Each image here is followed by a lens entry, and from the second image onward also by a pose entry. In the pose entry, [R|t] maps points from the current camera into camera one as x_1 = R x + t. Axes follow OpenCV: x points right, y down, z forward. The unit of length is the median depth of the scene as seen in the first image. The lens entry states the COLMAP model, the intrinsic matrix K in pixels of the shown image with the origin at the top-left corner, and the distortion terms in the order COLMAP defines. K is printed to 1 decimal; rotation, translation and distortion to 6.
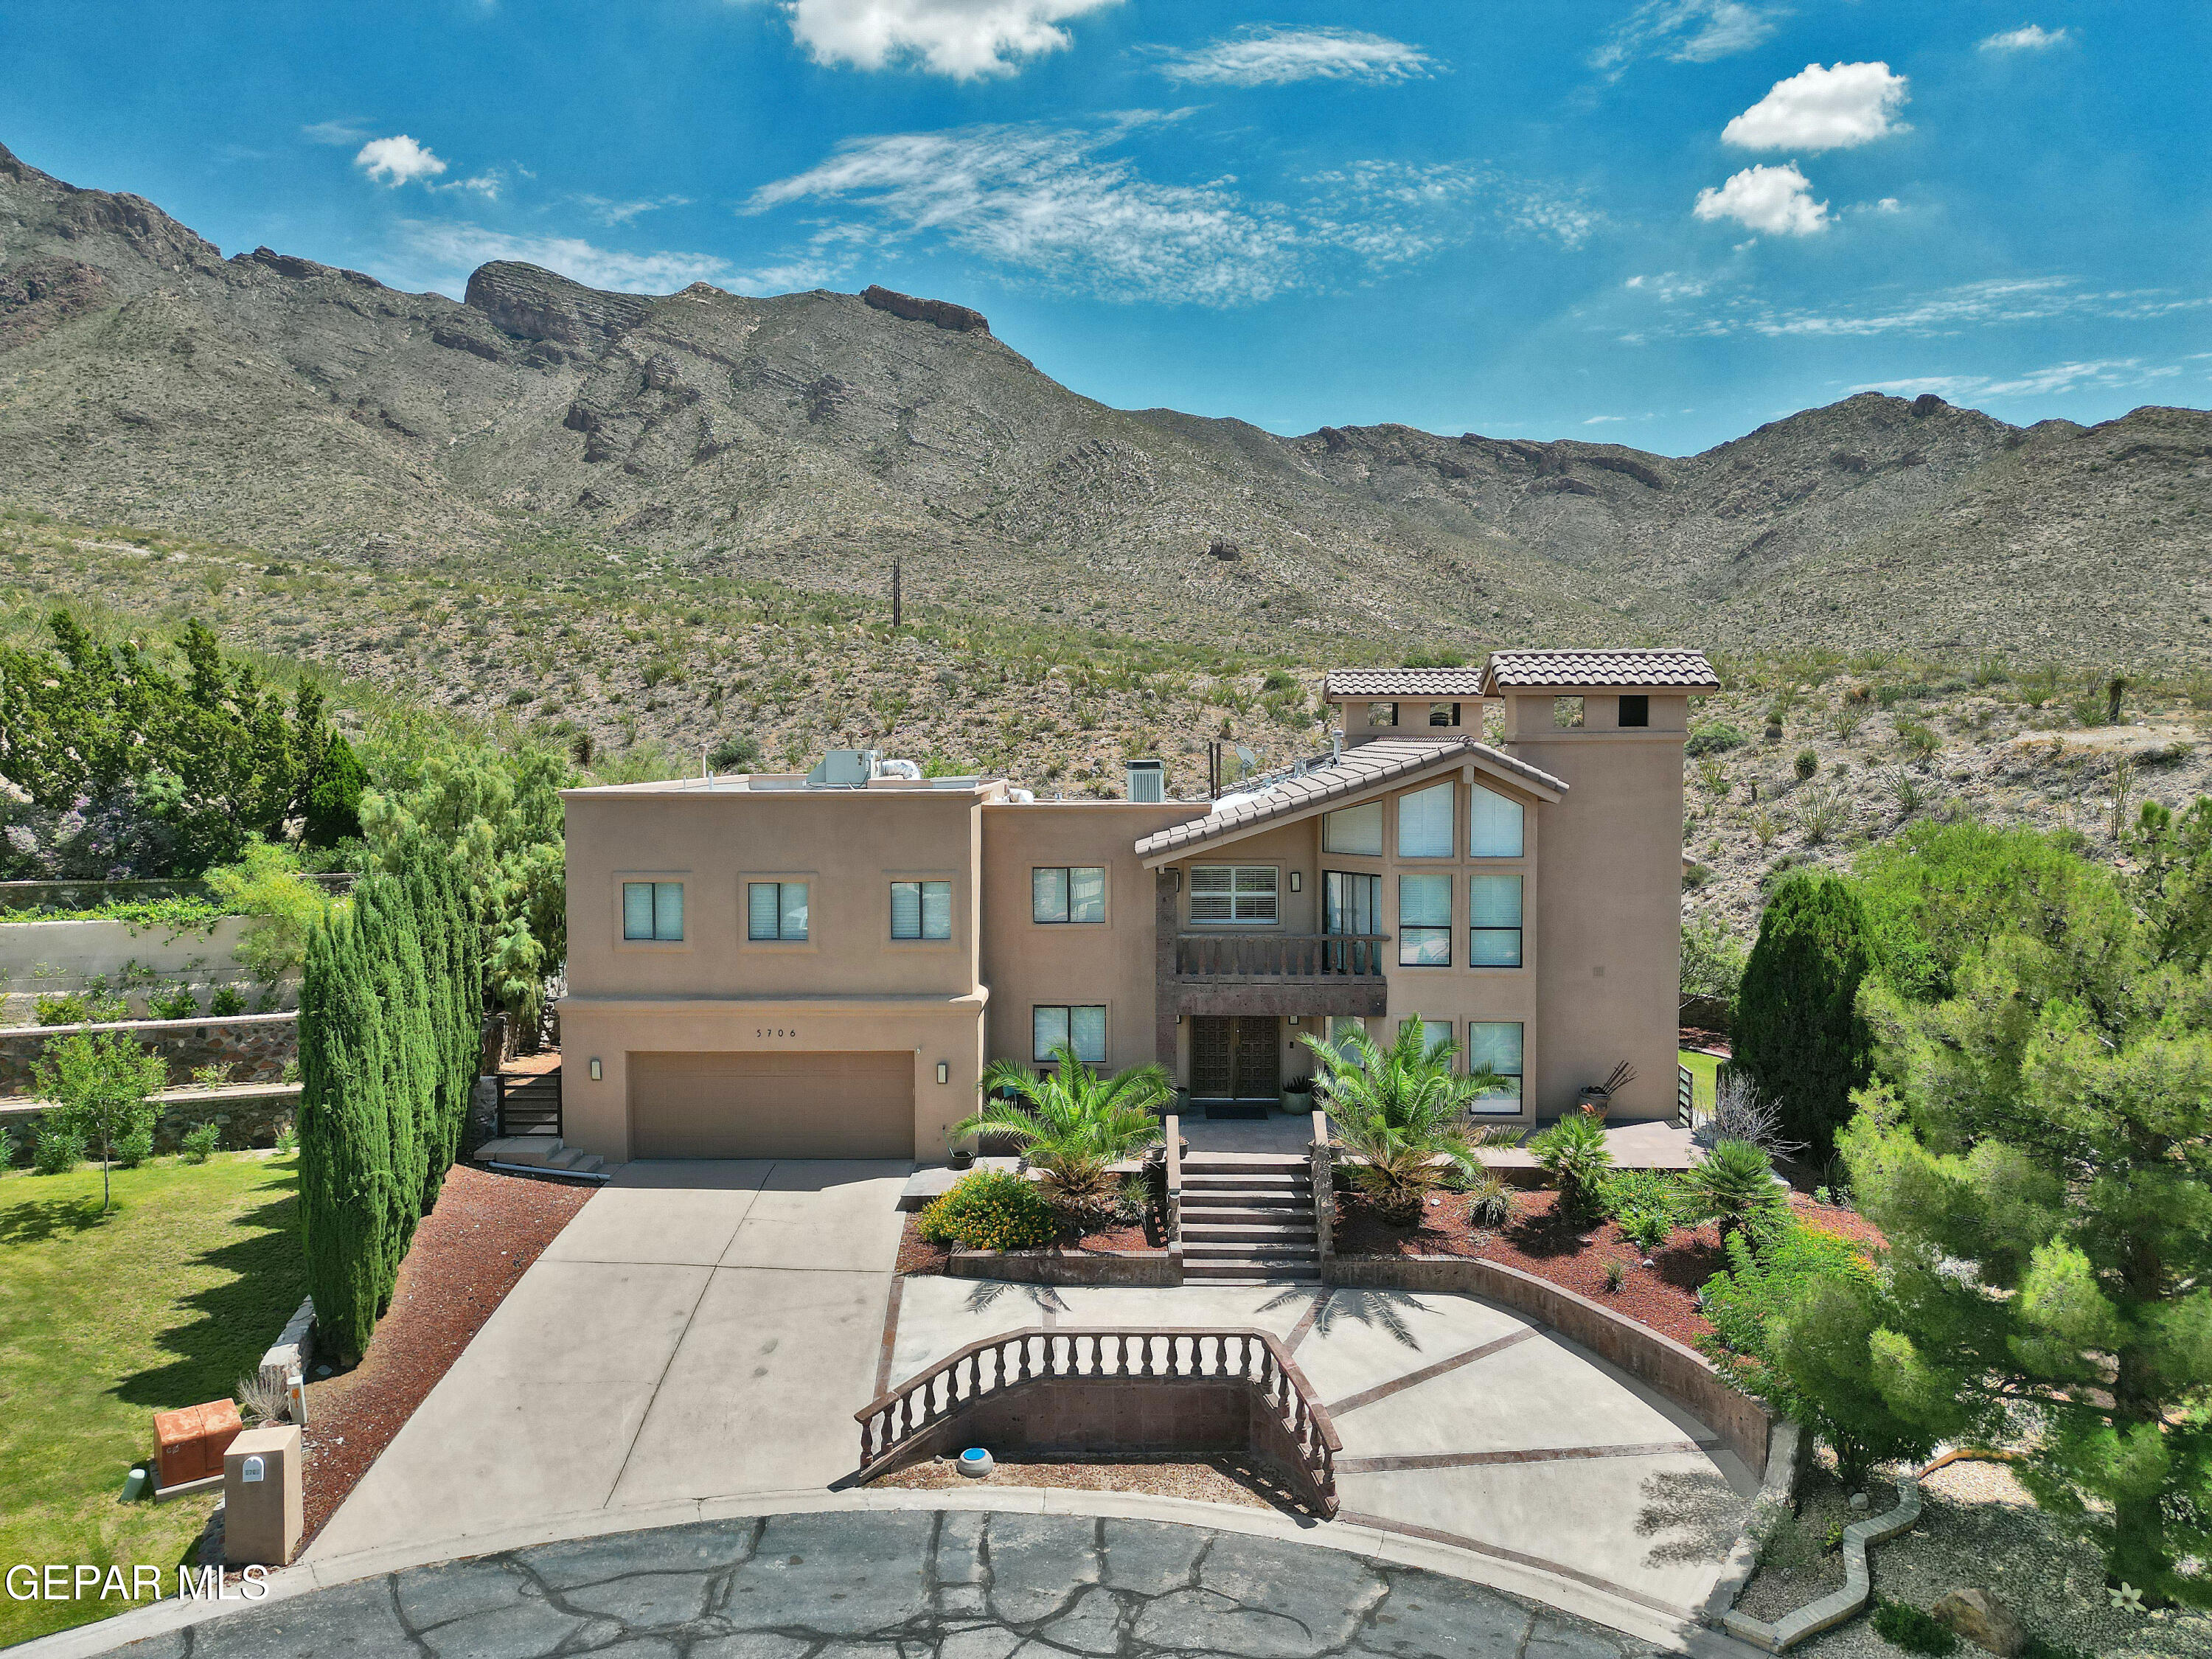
lens RADIAL K [[1537.4, 0, 1108.2], [0, 1537.4, 840.2], [0, 0, 1]] dist [0.053291, -0.056367]
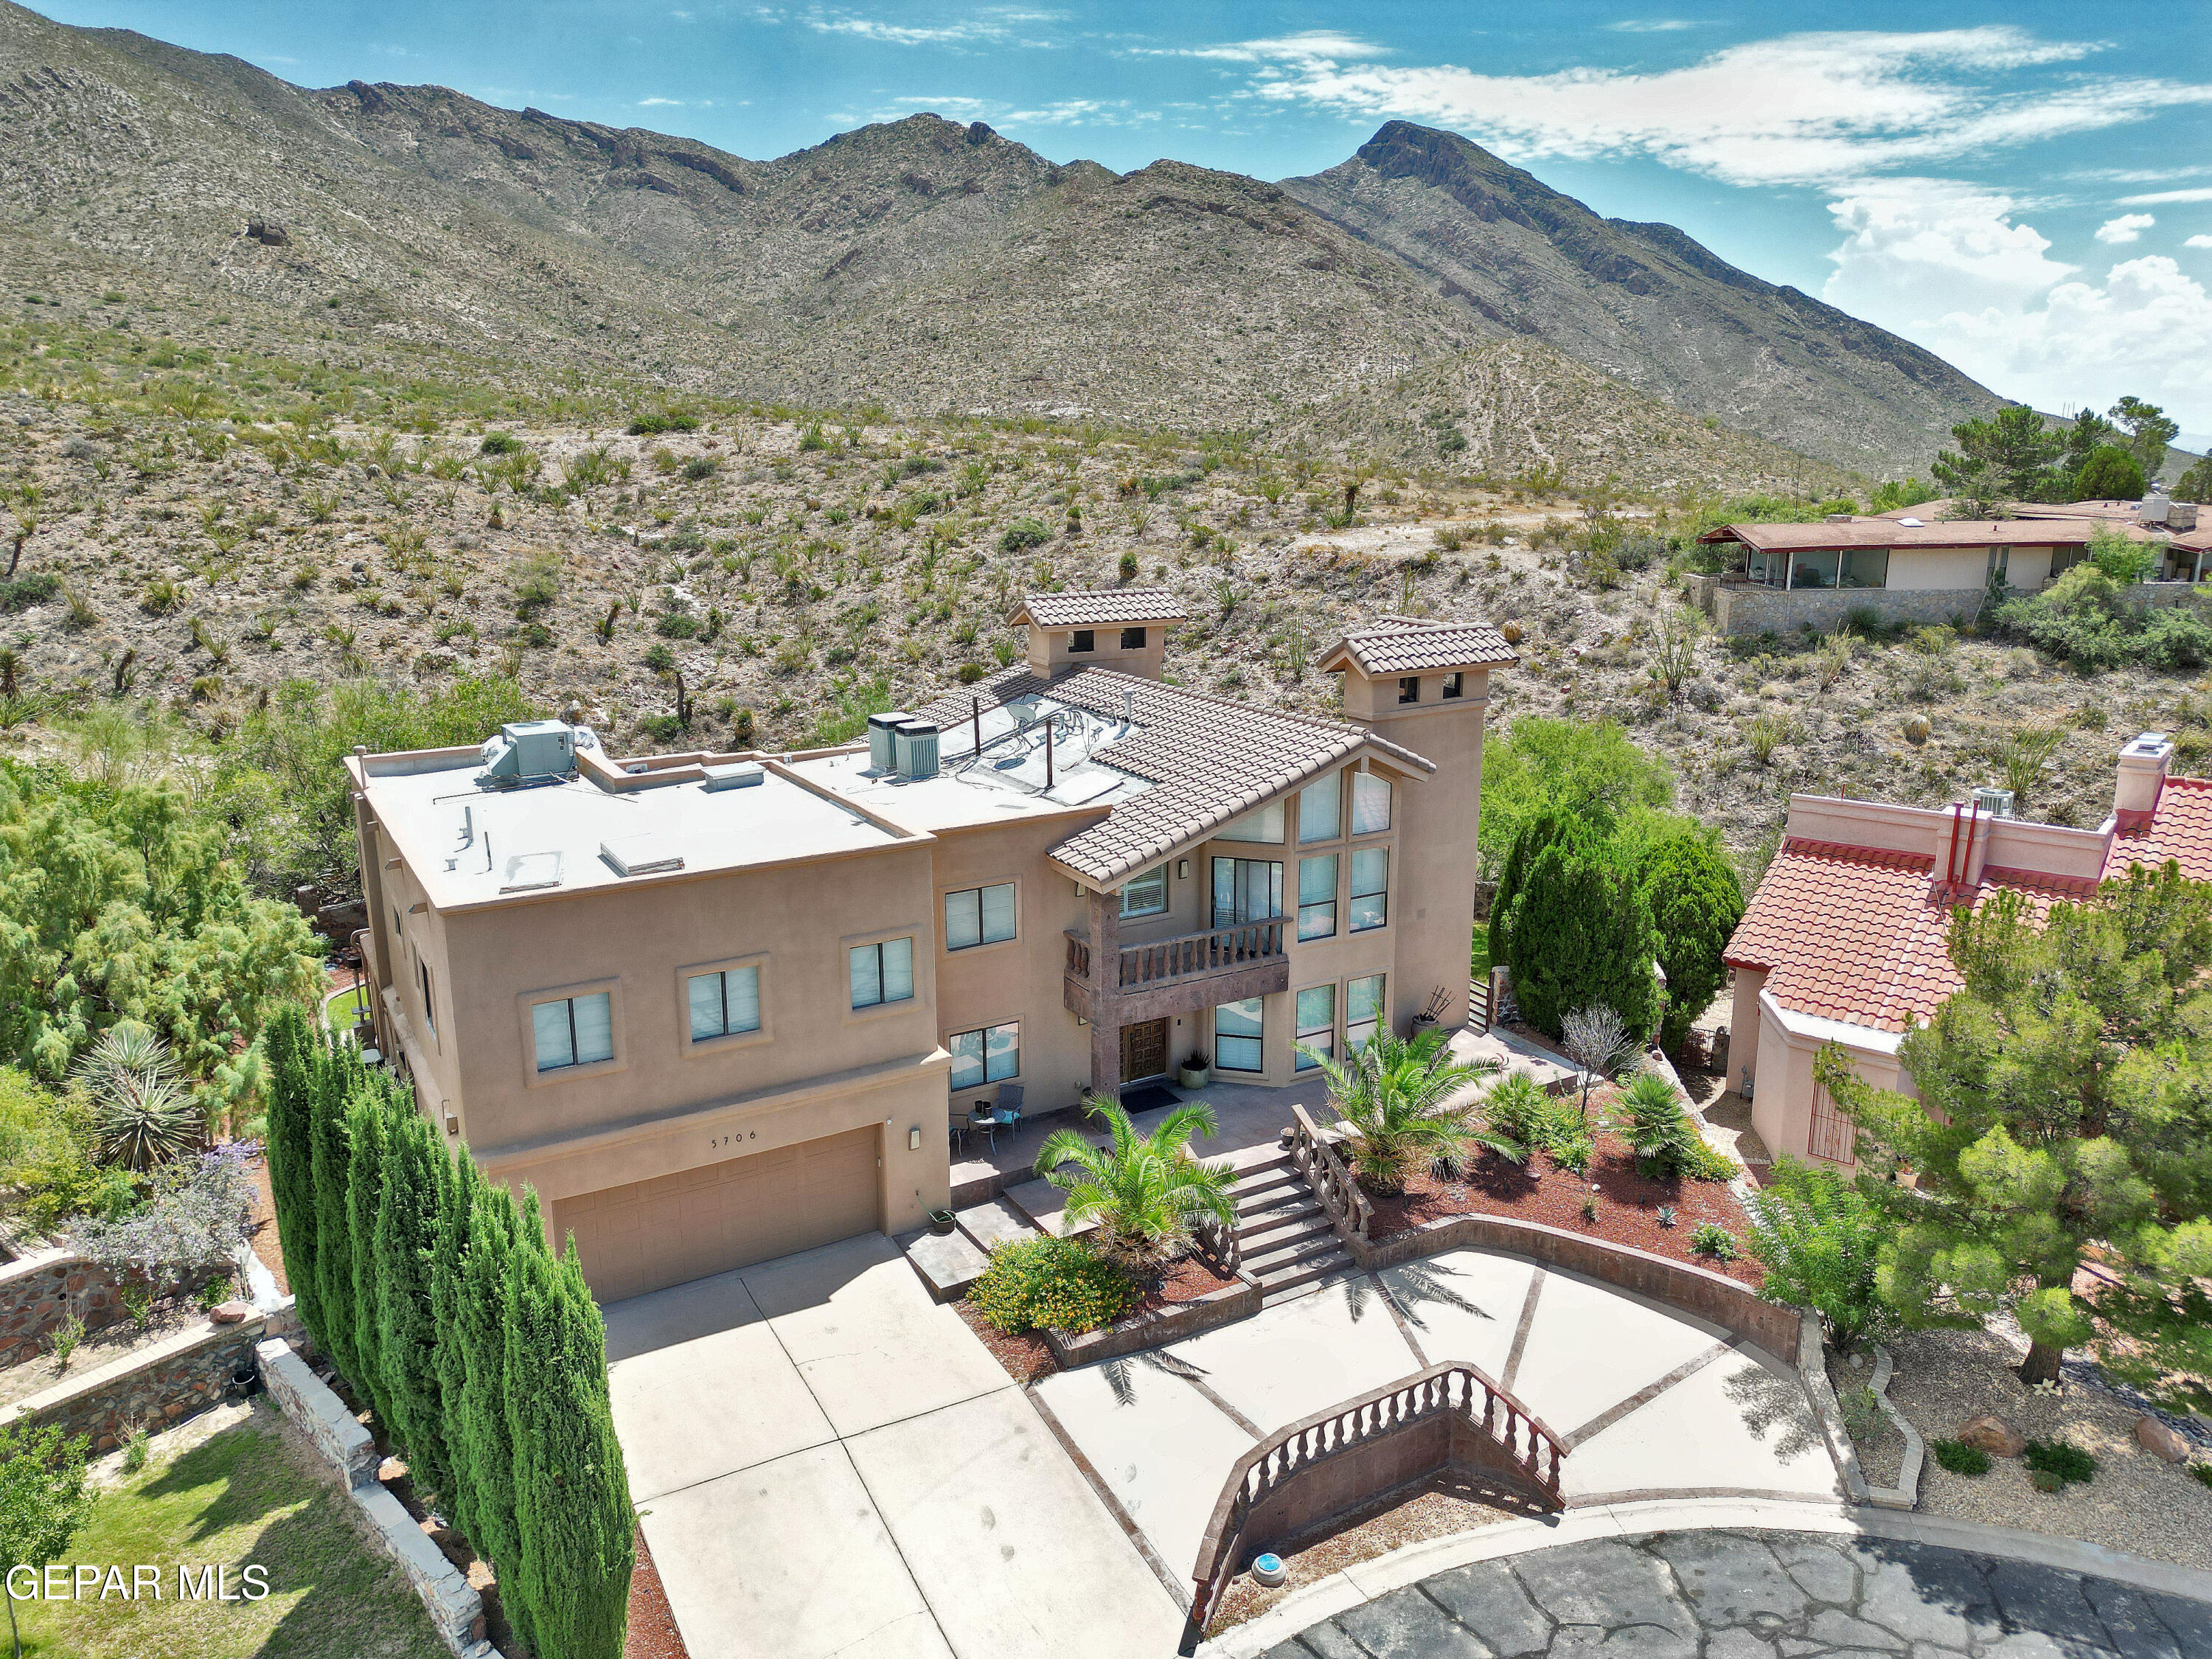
lens RADIAL K [[1534.1, 0, 1106.0], [0, 1534.1, 829.5], [0, 0, 1]] dist [0.060782, -0.054811]
pose [[0.848410, -0.130024, 0.513122, -0.087031], [0.039920, 0.982318, 0.182912, -0.037111], [-0.527832, -0.134700, 0.838600, 0.035040]]
